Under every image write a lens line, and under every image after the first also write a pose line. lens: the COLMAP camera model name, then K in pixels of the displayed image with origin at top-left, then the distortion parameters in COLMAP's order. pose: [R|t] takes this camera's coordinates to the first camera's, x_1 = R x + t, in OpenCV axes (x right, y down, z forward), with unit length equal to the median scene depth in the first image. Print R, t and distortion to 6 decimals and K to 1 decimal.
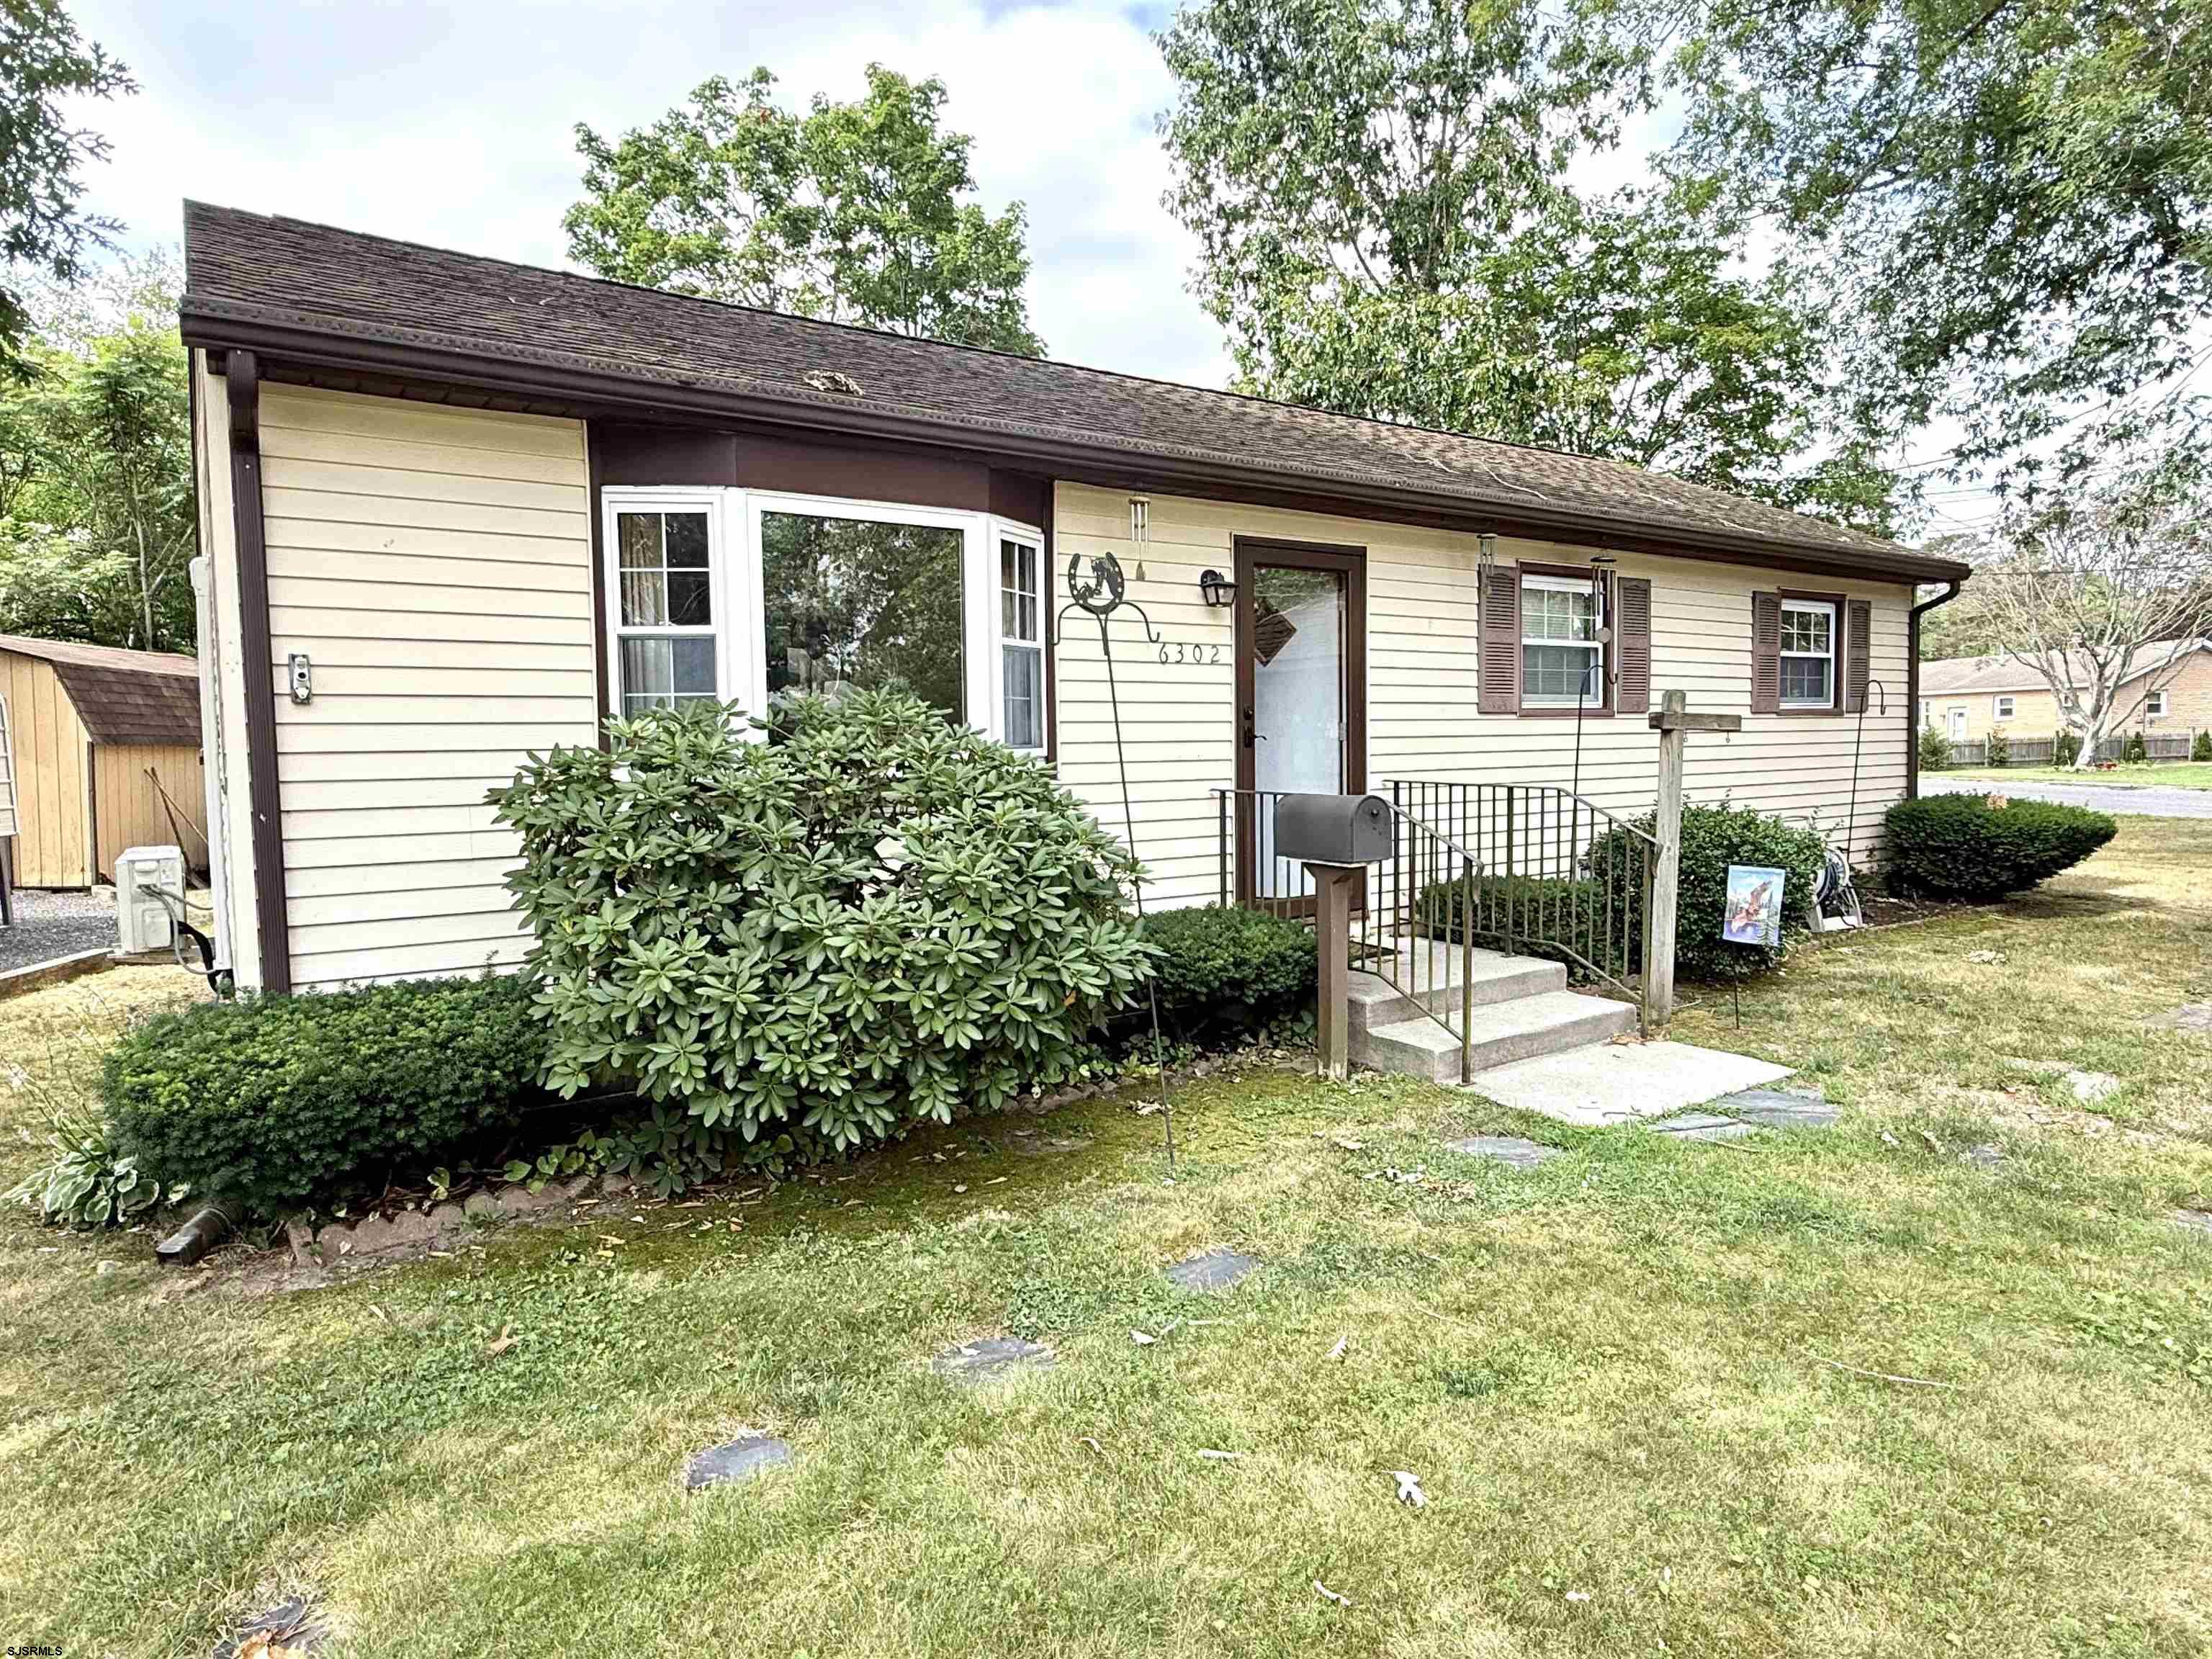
lens RADIAL K [[1296.0, 0, 1106.0], [0, 1296.0, 829.5], [0, 0, 1]] dist [-0.001644, 0.000631]
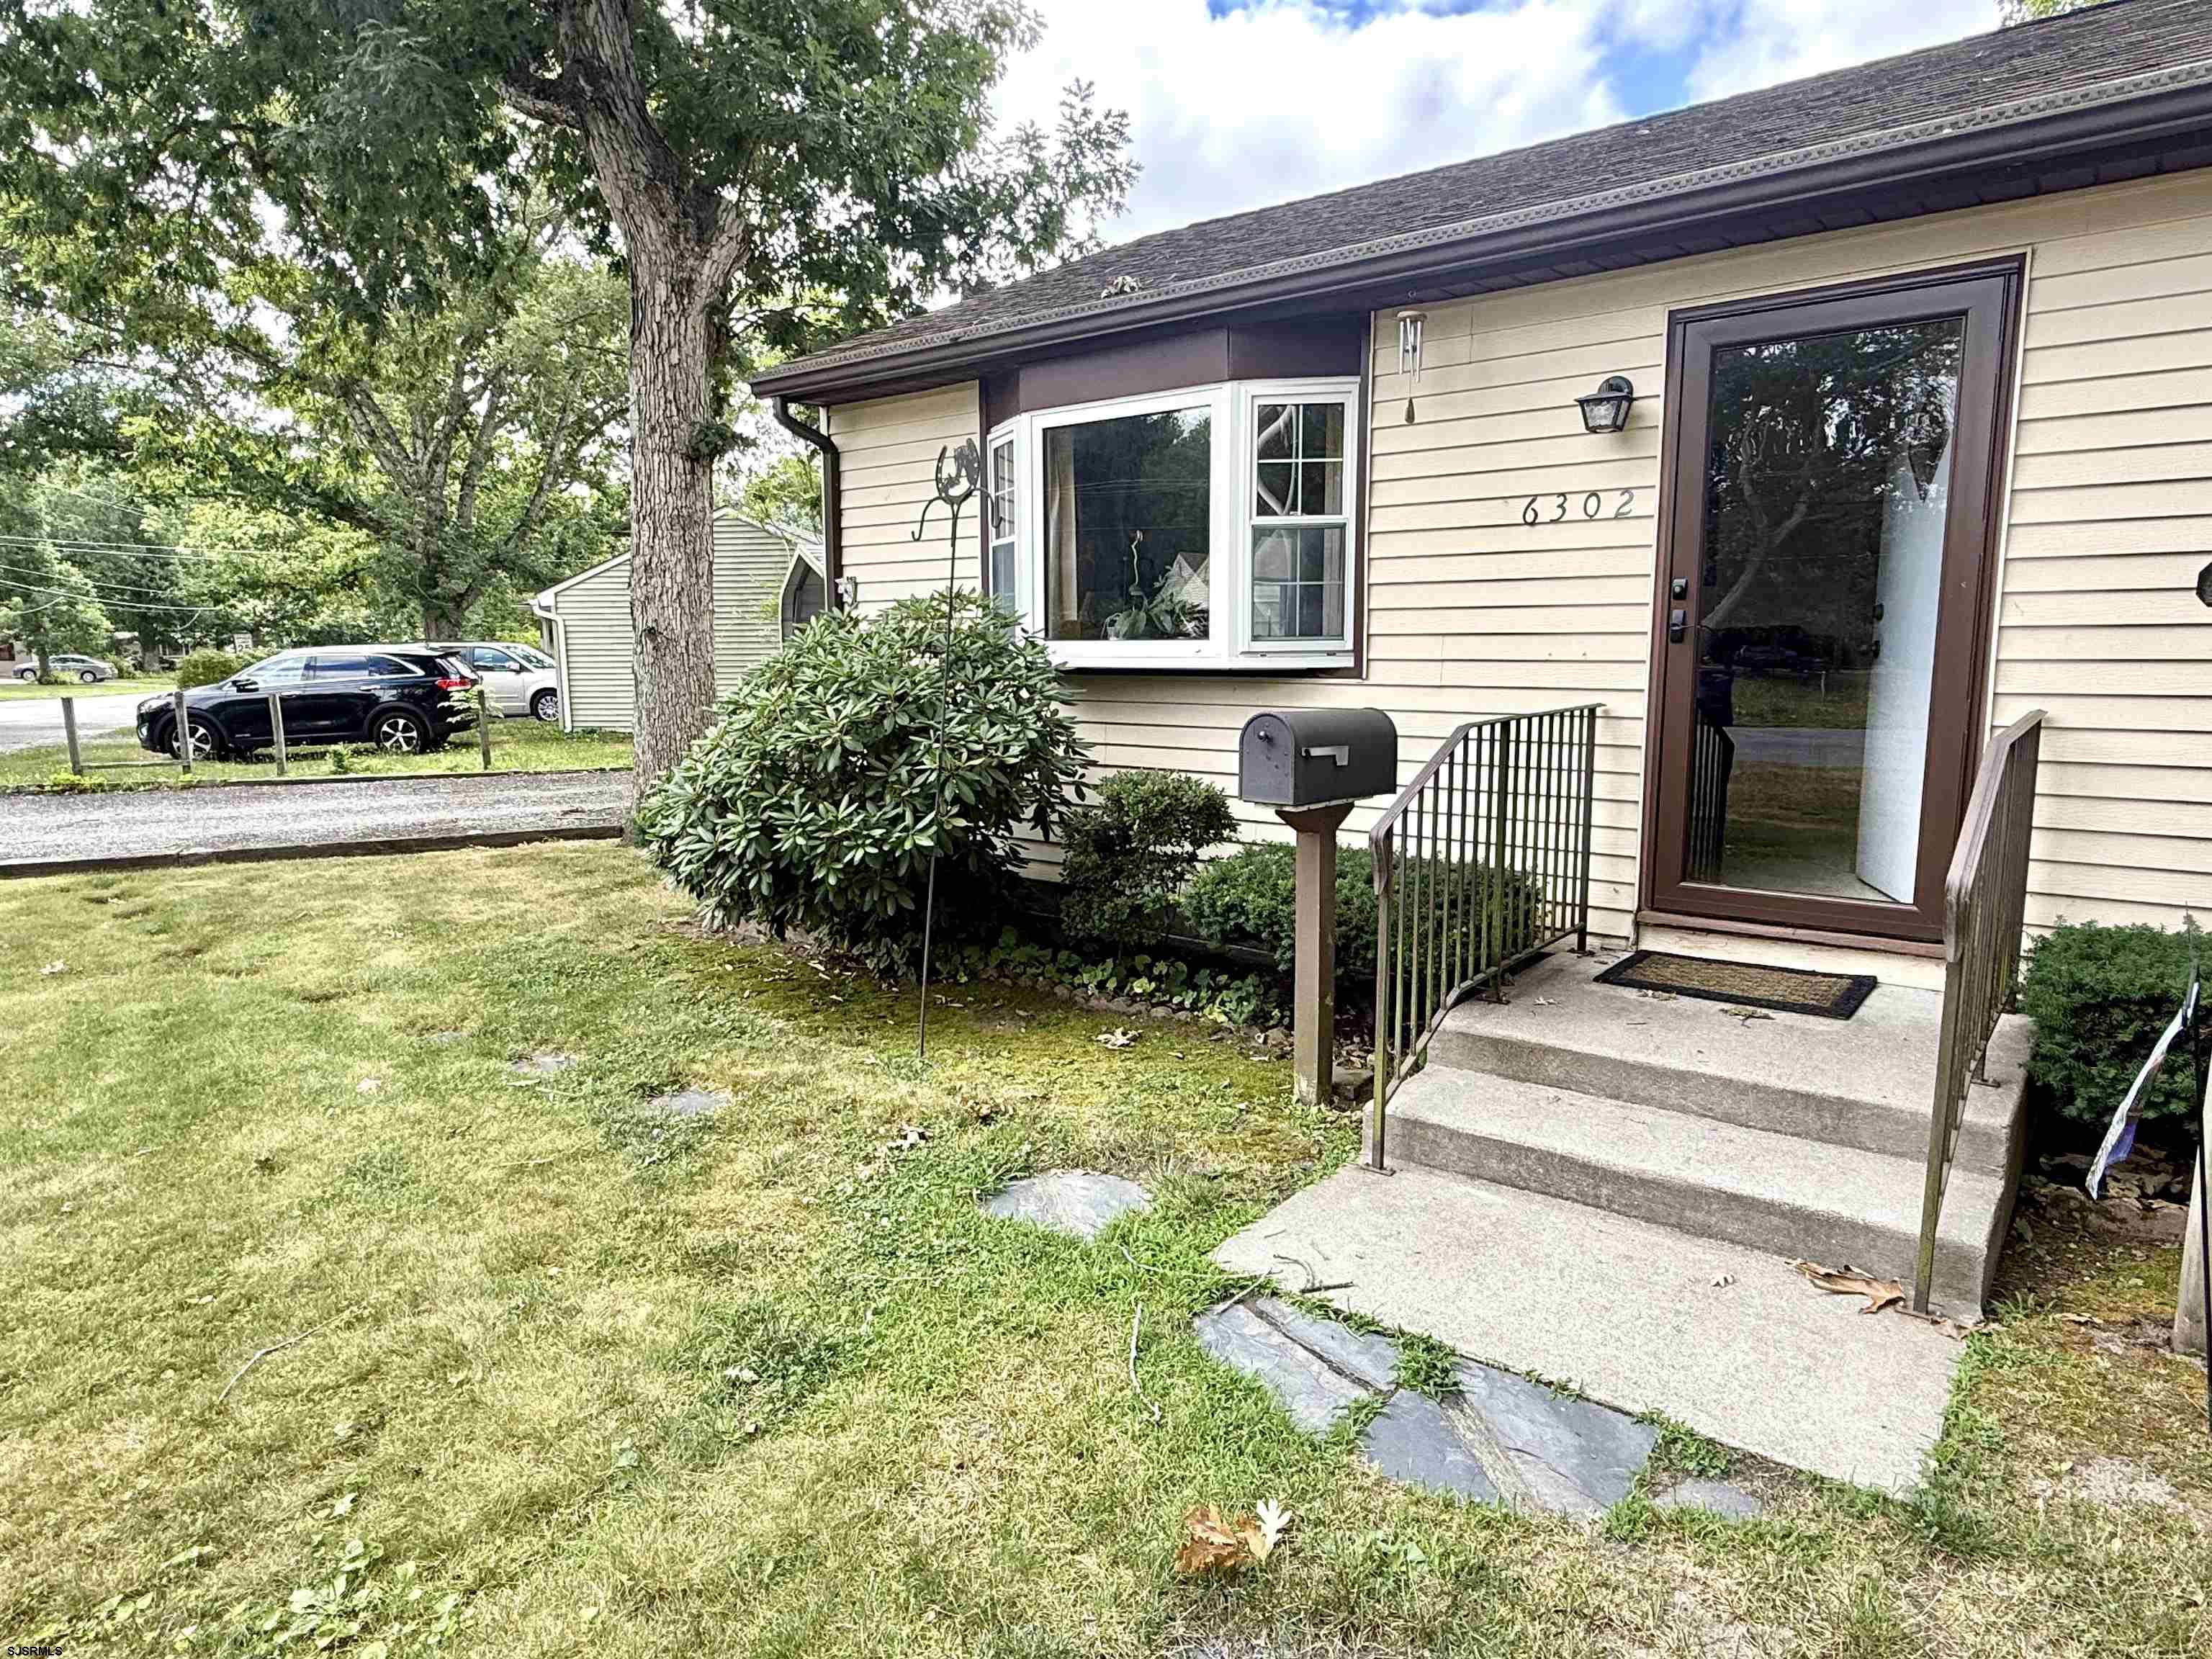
lens RADIAL K [[1296.0, 0, 1106.0], [0, 1296.0, 829.5], [0, 0, 1]] dist [-0.001644, 0.000631]
pose [[0.290817, 0.148145, -0.945240, 0.613574], [-0.064523, 0.988728, 0.135109, -0.037470], [0.954601, 0.021697, 0.297097, 0.500310]]
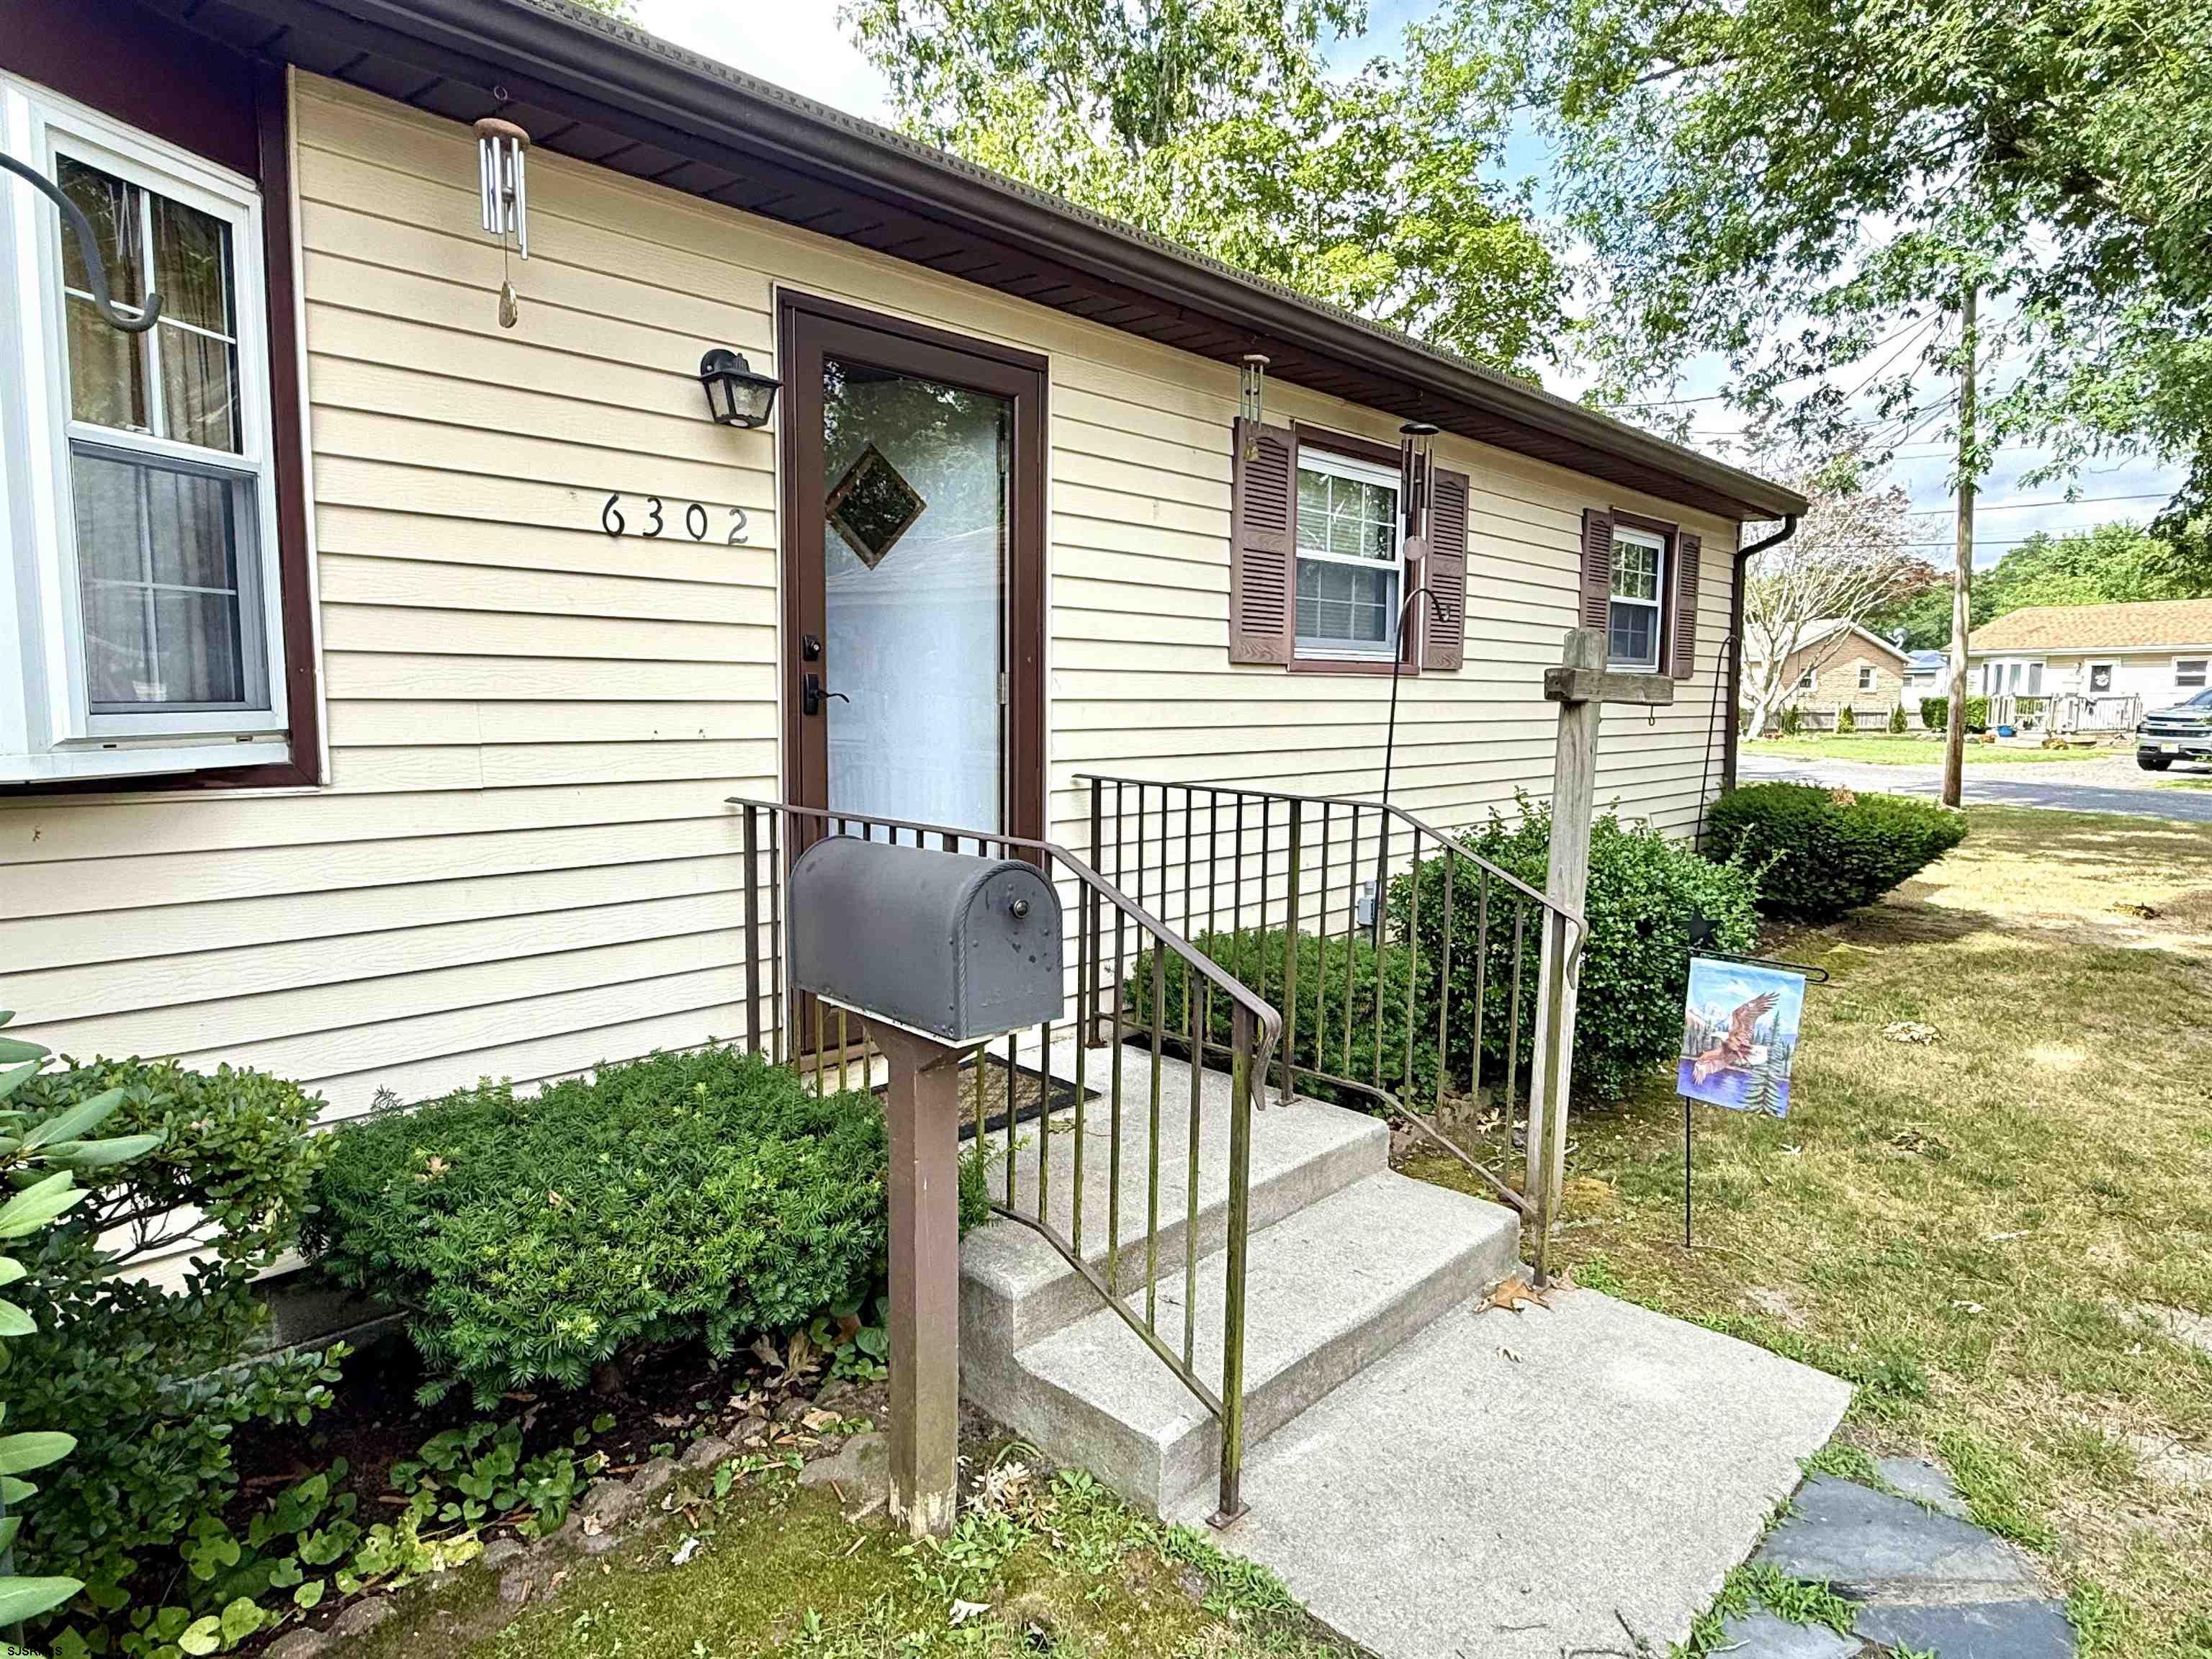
lens RADIAL K [[1296.0, 0, 1106.0], [0, 1296.0, 829.5], [0, 0, 1]] dist [-0.001644, 0.000631]
pose [[0.977528, 0.003065, 0.210785, 0.108171], [-0.011093, 0.999257, 0.036915, -0.035751], [-0.210515, -0.038424, 0.976835, 0.440711]]
